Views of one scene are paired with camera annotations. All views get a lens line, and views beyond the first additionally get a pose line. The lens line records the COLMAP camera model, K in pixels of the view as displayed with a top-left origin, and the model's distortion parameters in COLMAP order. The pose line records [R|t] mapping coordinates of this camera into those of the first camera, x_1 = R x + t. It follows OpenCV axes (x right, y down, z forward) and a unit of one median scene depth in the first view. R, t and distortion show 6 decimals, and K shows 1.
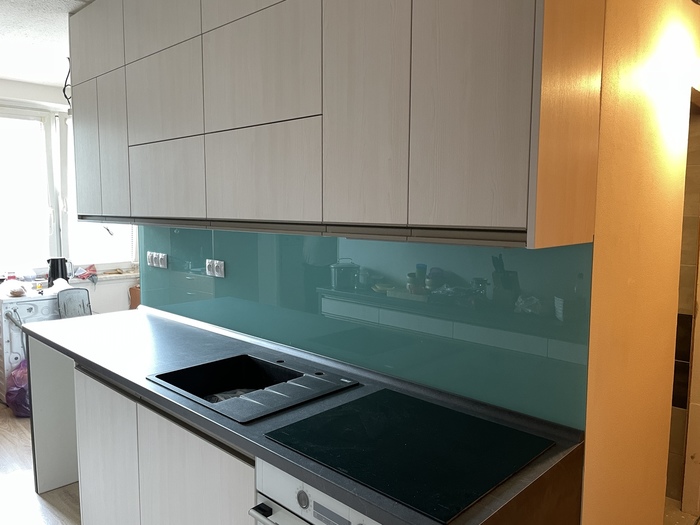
lens RADIAL K [[534.7, 0, 350.4], [0, 534.7, 266.2], [0, 0, 1]] dist [0.088711, -0.122703]
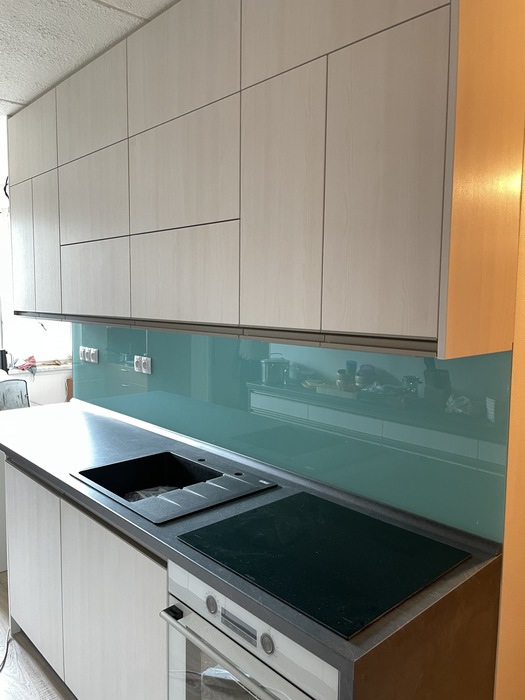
lens RADIAL K [[534.7, 0, 259.5], [0, 534.7, 351.1], [0, 0, 1]] dist [0.088711, -0.122703]
pose [[0.998229, 0.011118, -0.058445, 0.036898], [-0.011626, 0.999897, -0.008360, -0.021104], [0.058346, 0.009024, 0.998256, -0.000391]]
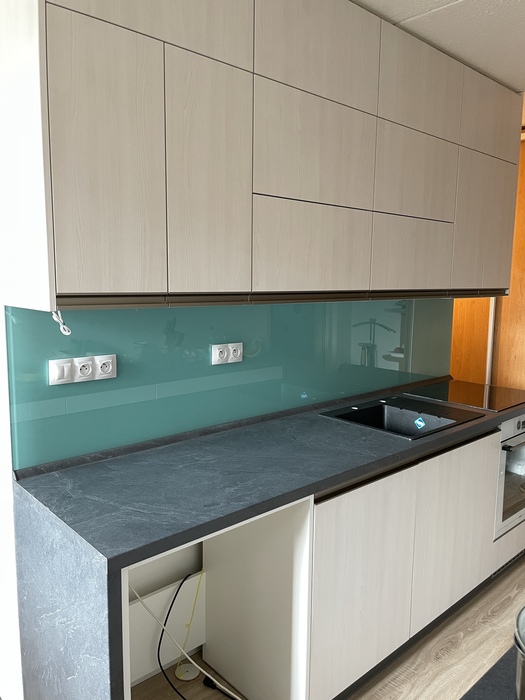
lens RADIAL K [[534.7, 0, 259.5], [0, 534.7, 351.1], [0, 0, 1]] dist [0.088711, -0.122703]
pose [[0.066881, -0.139630, 0.987942, -1.396316], [0.092386, 0.986772, 0.133211, -0.138306], [-0.993475, 0.082363, 0.078897, 1.186061]]
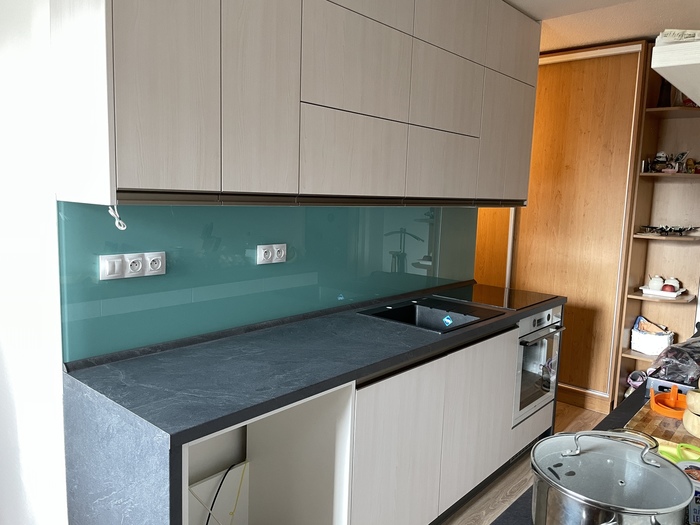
lens RADIAL K [[534.7, 0, 350.4], [0, 534.7, 266.2], [0, 0, 1]] dist [0.088711, -0.122703]
pose [[-0.048151, -0.144389, 0.988349, -1.466248], [0.069750, 0.986595, 0.147531, -0.125567], [-0.996402, 0.076041, -0.037434, 1.214388]]
